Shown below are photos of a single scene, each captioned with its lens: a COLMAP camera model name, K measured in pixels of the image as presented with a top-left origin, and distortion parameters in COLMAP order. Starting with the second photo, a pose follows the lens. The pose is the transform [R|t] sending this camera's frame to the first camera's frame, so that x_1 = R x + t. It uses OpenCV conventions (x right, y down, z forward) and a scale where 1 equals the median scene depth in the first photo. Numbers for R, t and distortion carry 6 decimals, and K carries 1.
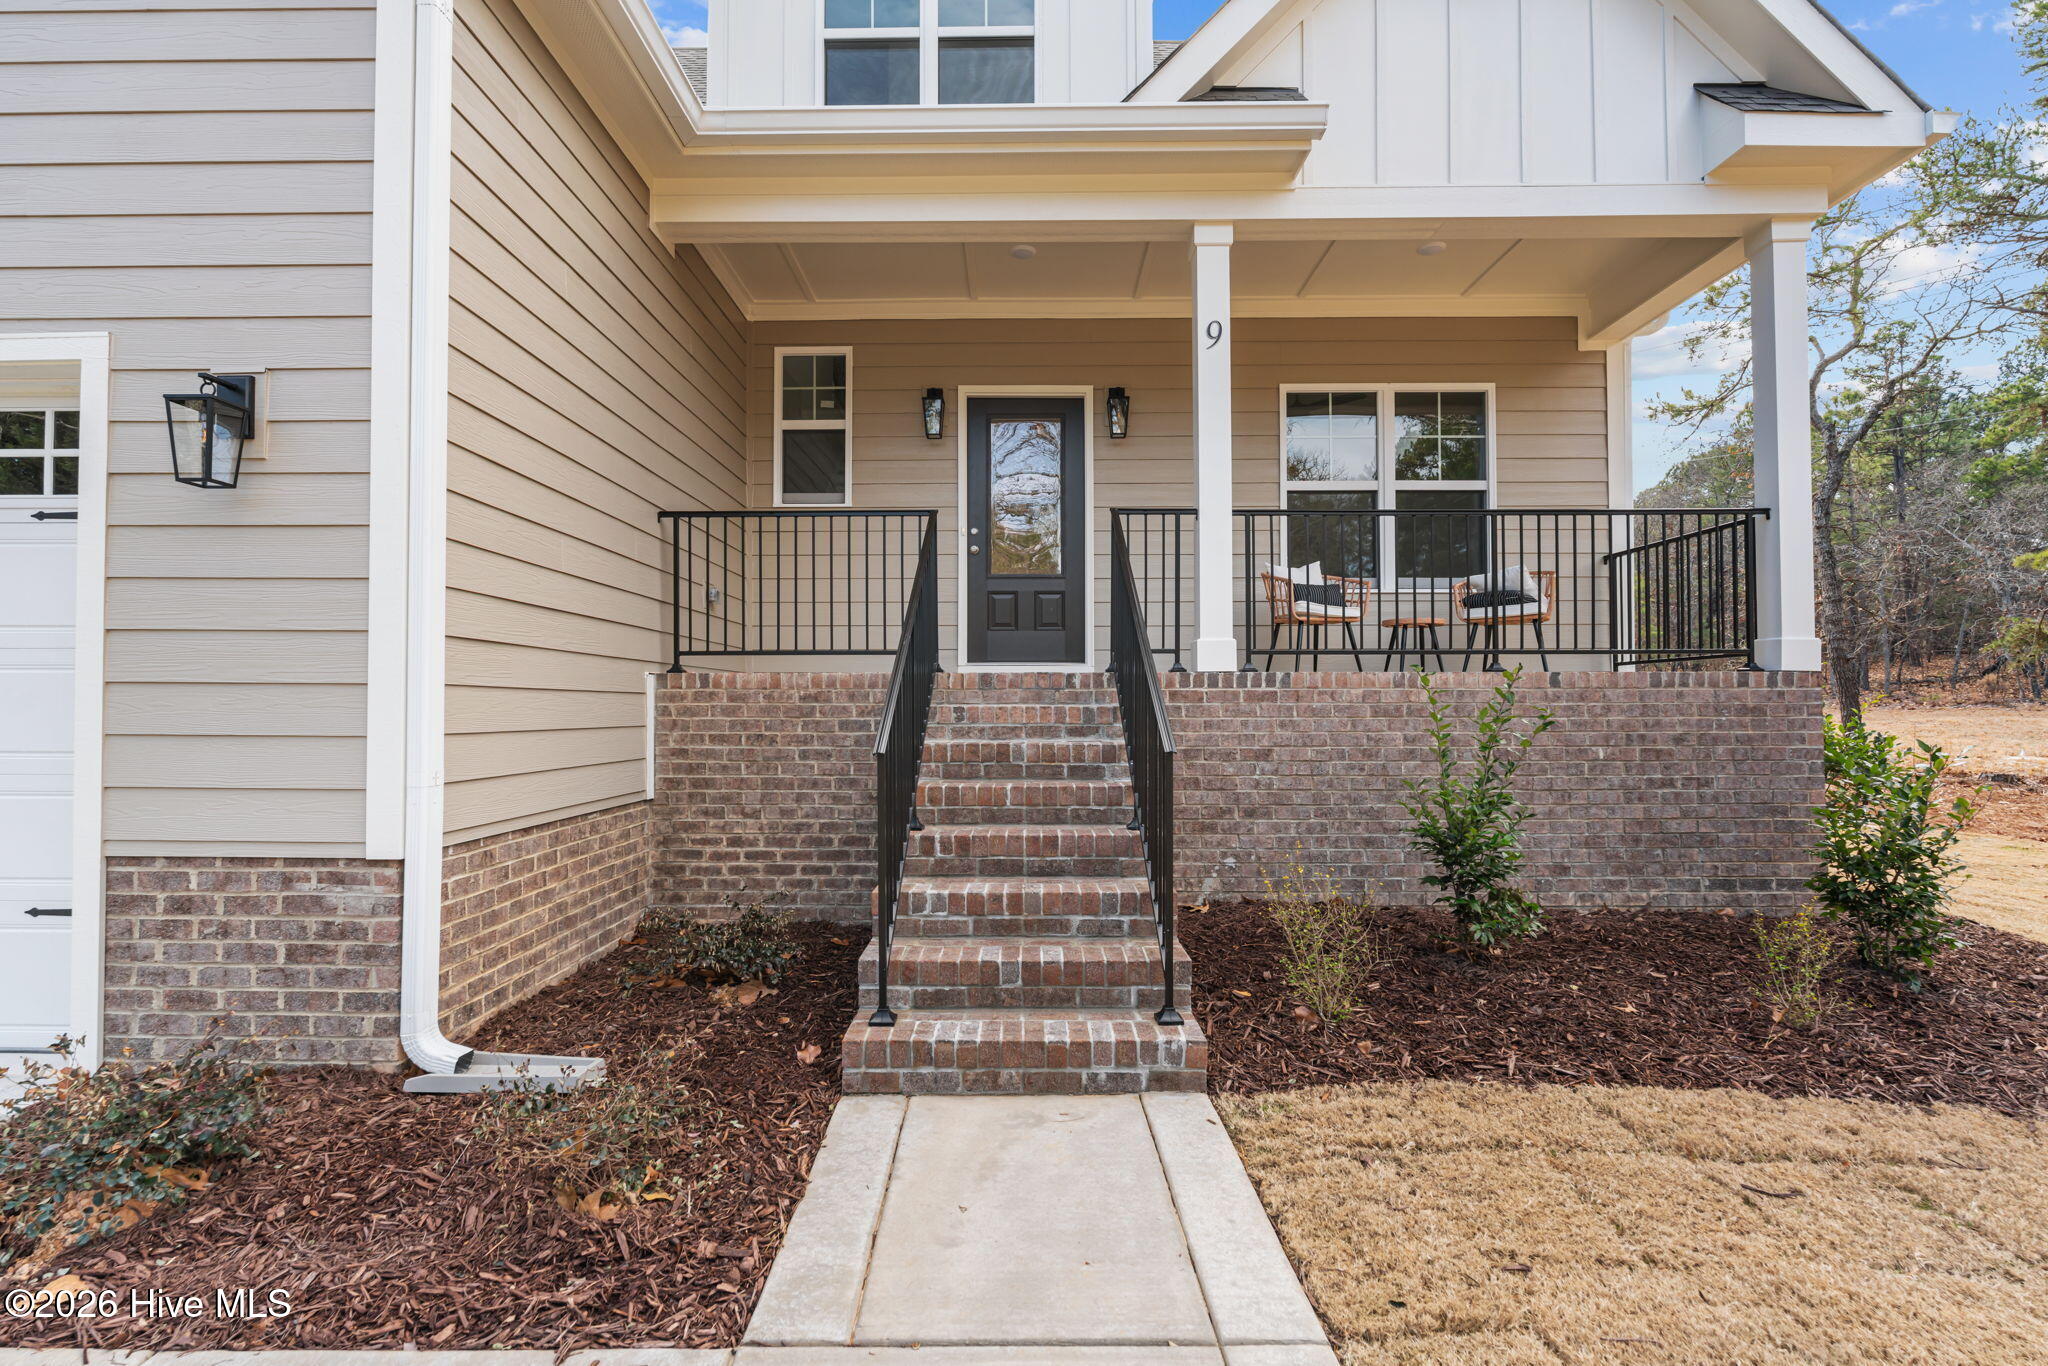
lens RADIAL K [[948.0, 0, 1014.0], [0, 948.0, 693.6], [0, 0, 1]] dist [-0.005466, 0.000356]
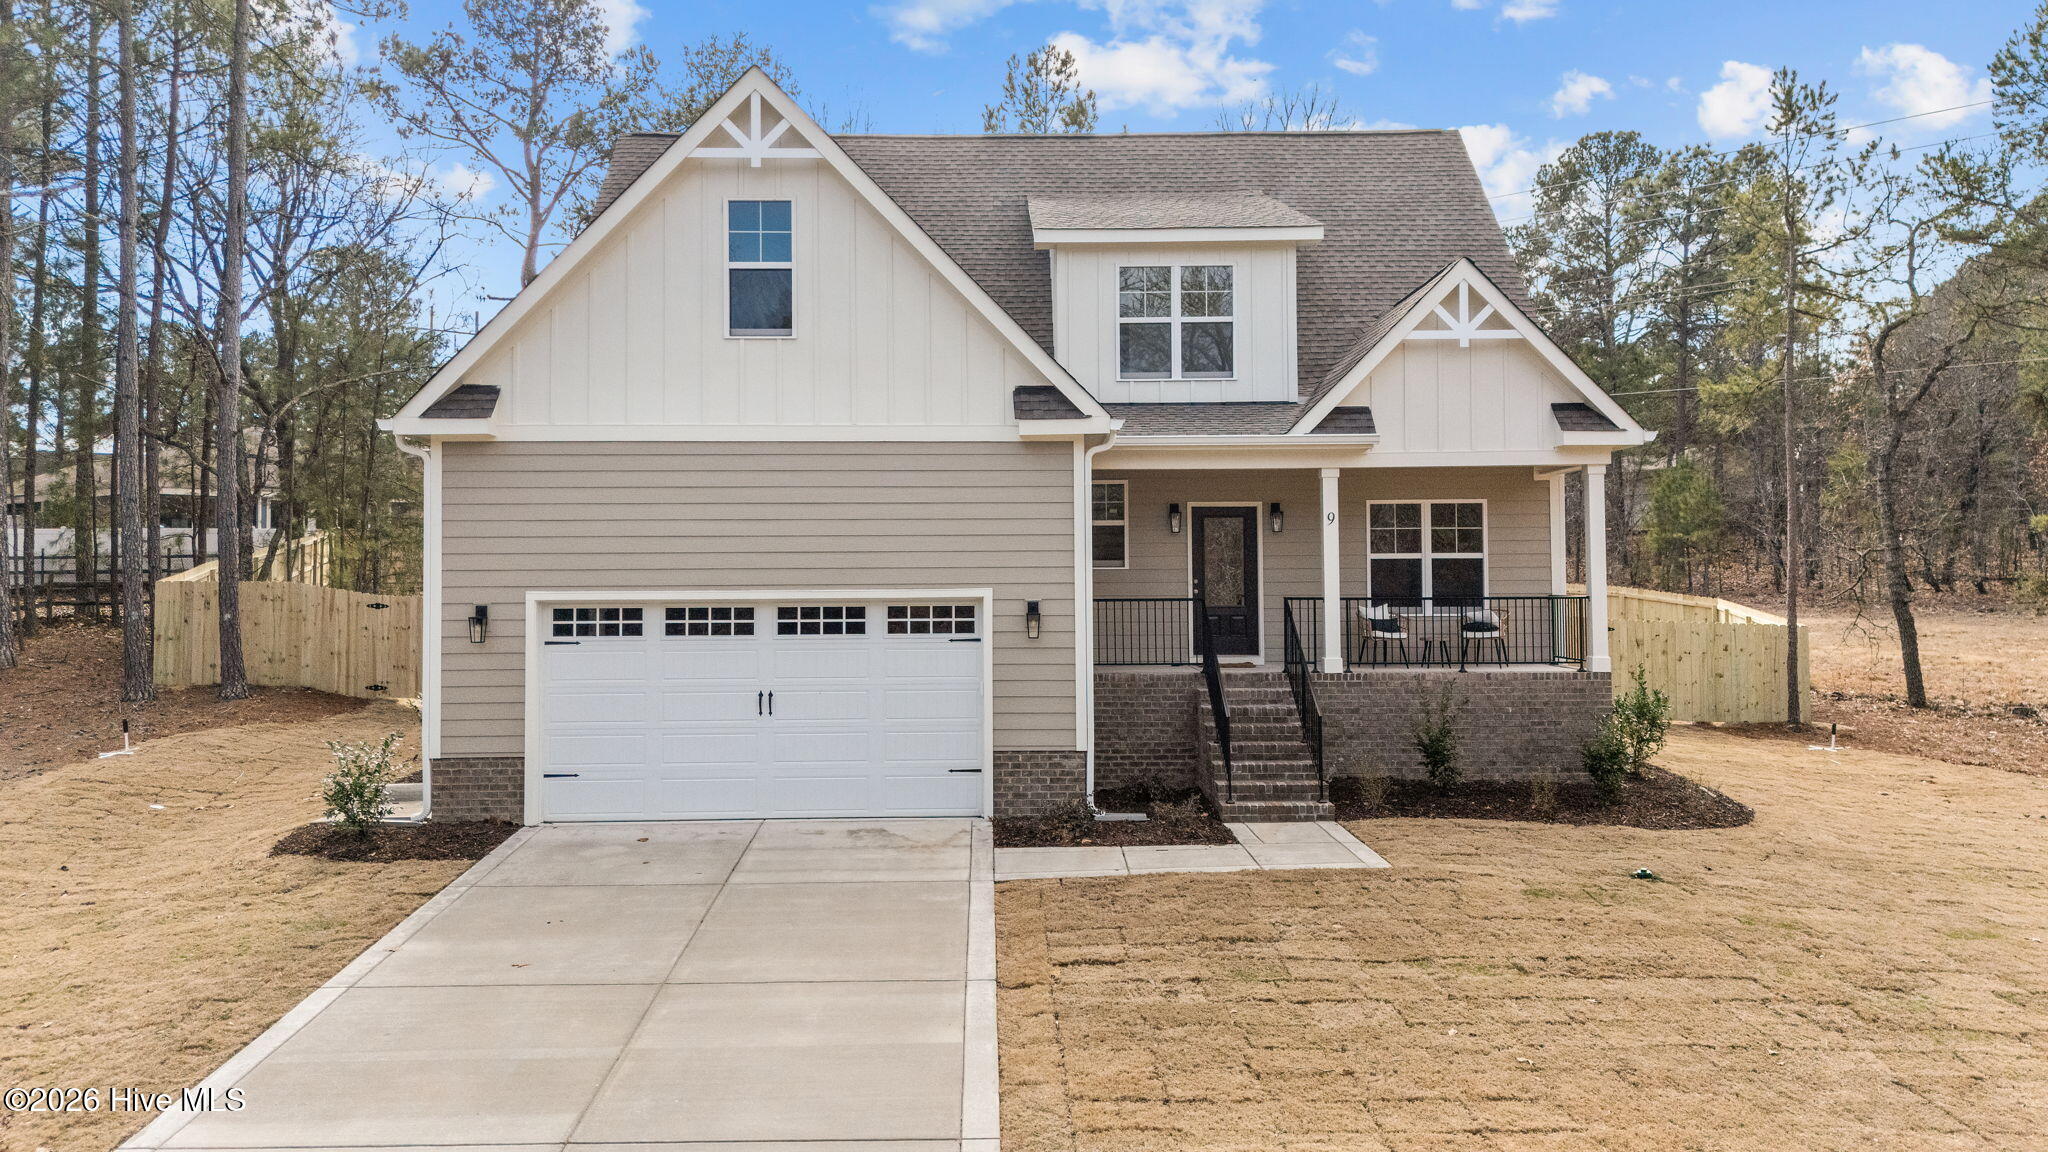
lens RADIAL K [[1583.5, 0, 1023.4], [0, 1583.5, 532.2], [0, 0, 1]] dist [0.120323, -0.001856]
pose [[0.999617, -0.005164, 0.027187, -0.614216], [0.005572, 0.999873, -0.014955, -0.302404], [-0.027106, 0.015101, 0.999519, -2.719815]]
